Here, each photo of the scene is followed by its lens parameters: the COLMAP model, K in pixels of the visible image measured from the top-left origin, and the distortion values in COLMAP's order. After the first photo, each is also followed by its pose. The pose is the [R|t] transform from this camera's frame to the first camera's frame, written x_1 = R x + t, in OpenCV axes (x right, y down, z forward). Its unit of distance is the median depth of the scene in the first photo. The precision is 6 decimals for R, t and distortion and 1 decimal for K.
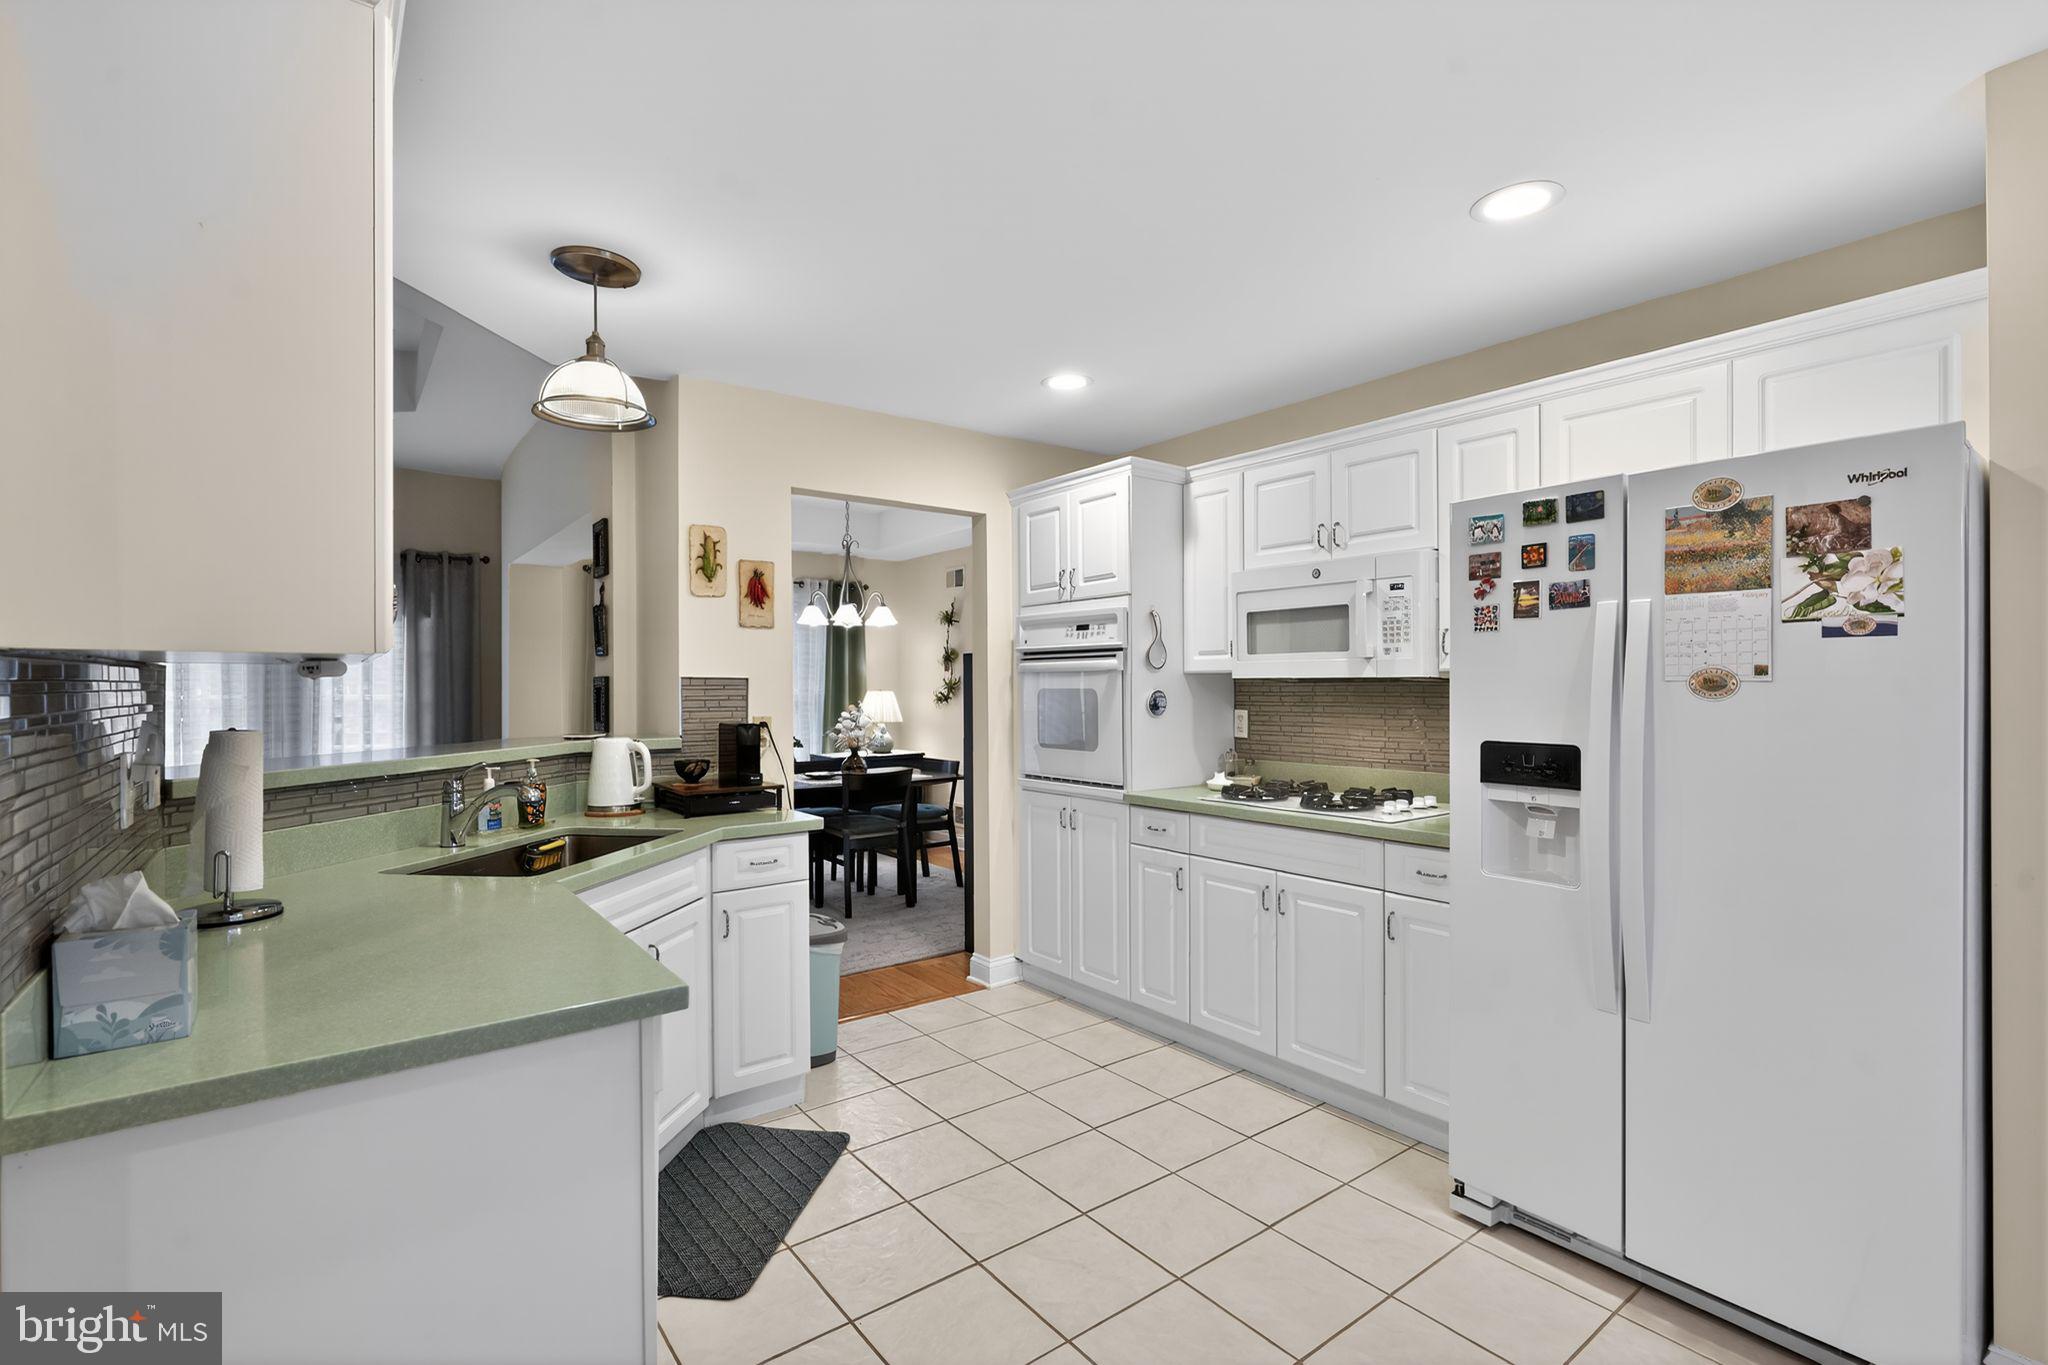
lens RADIAL K [[925.9, 0, 1024.8], [0, 925.9, 691.3], [0, 0, 1]] dist [-0.001740, 0.000744]
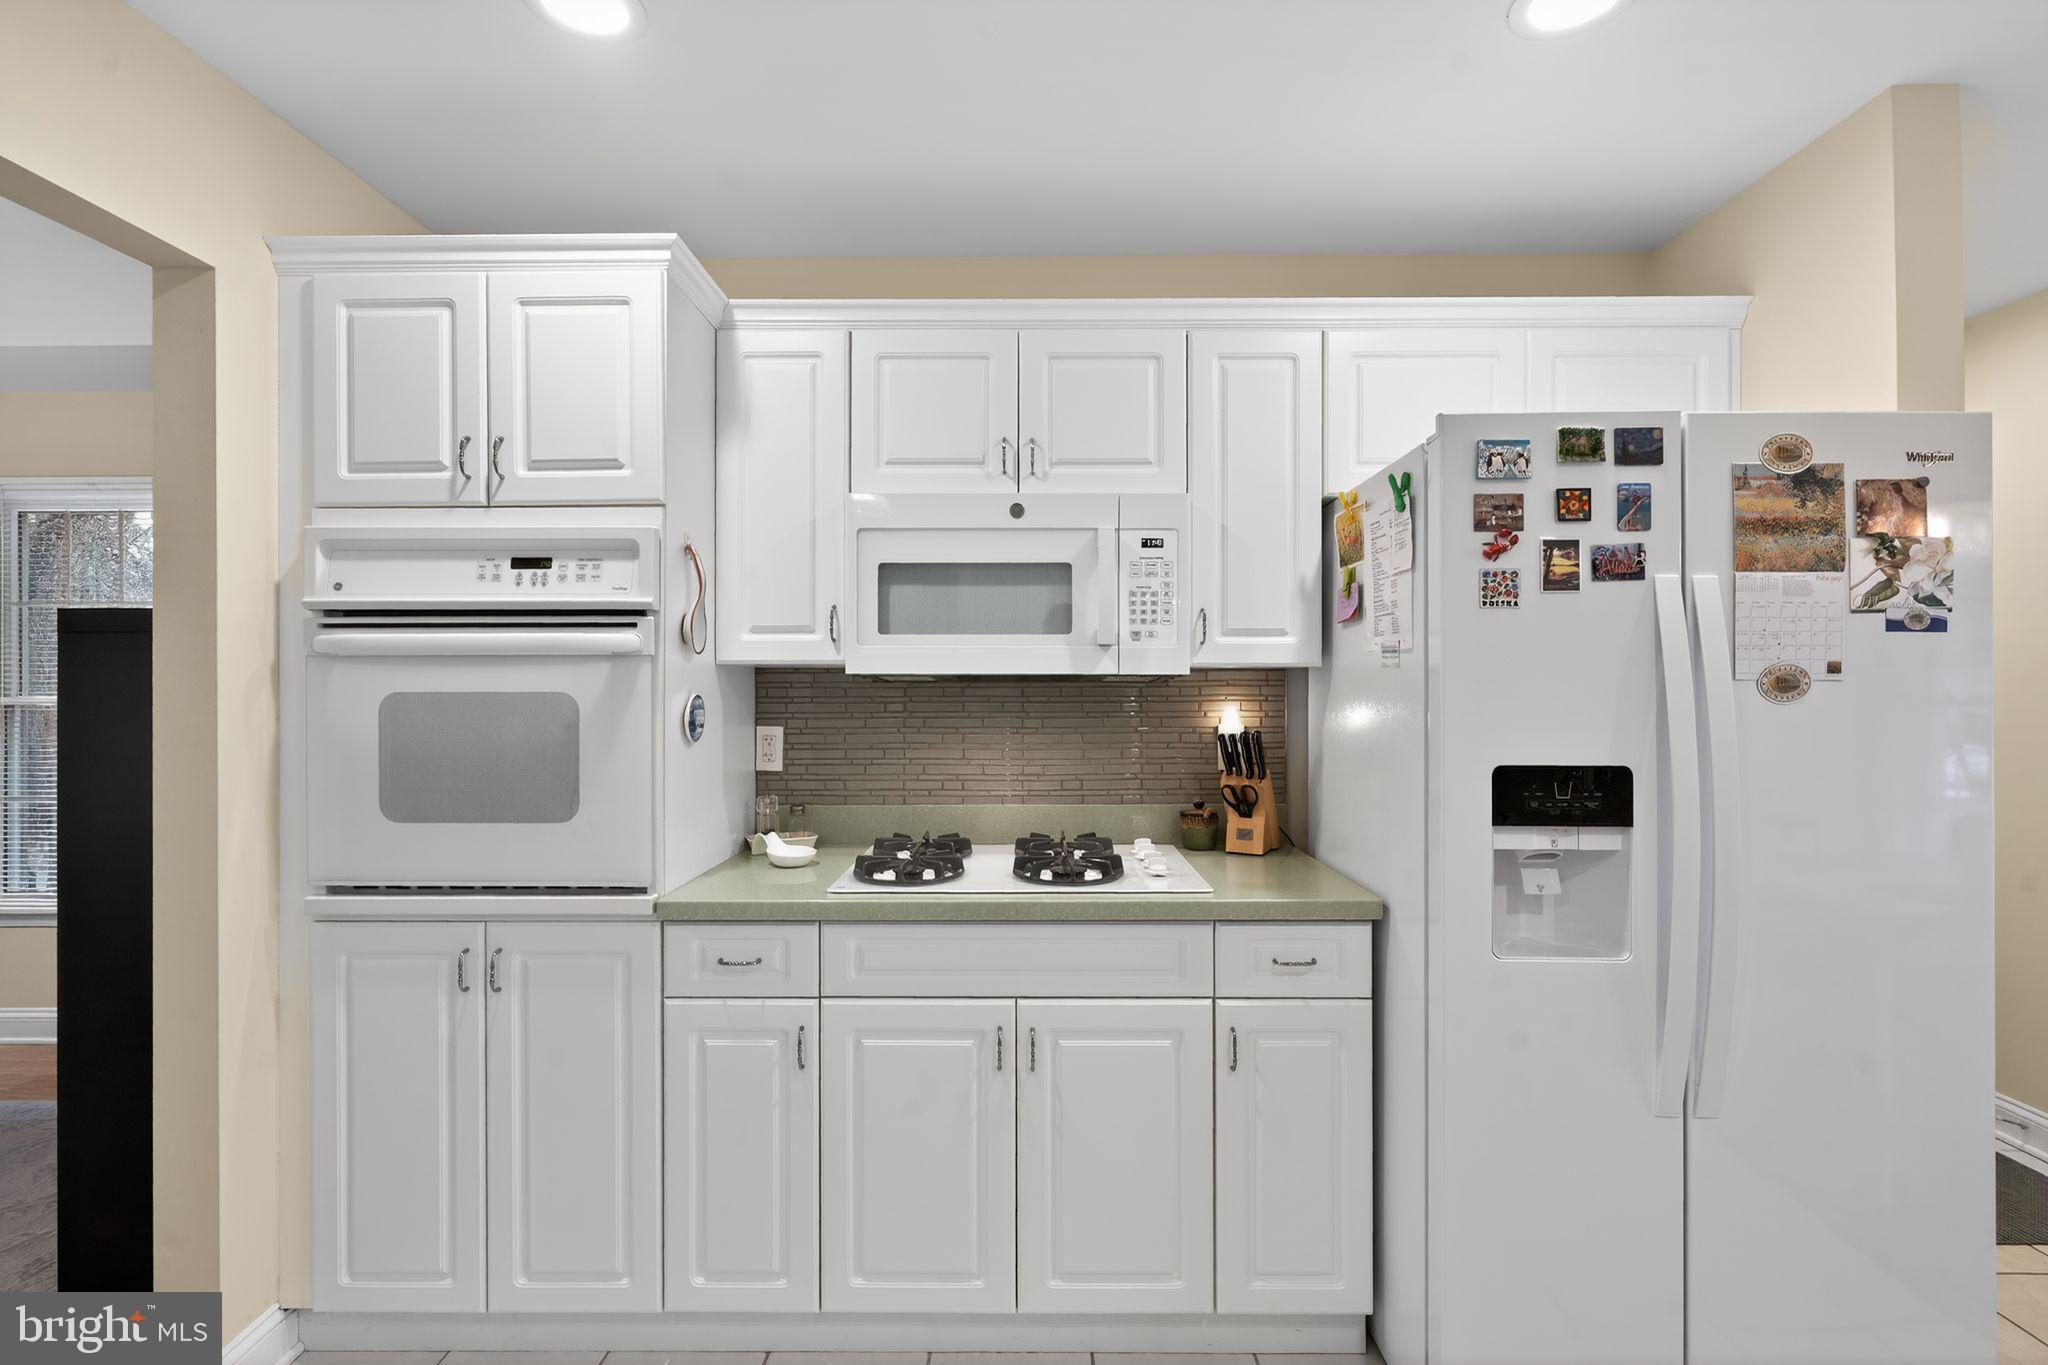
lens RADIAL K [[933.7, 0, 1029.2], [0, 933.7, 689.4], [0, 0, 1]] dist [-0.003838, 0.001539]
pose [[0.615184, 0.002896, 0.788378, -0.242036], [0.003639, 0.999972, -0.006513, 0.000007], [-0.788375, 0.006876, 0.615156, 0.773044]]
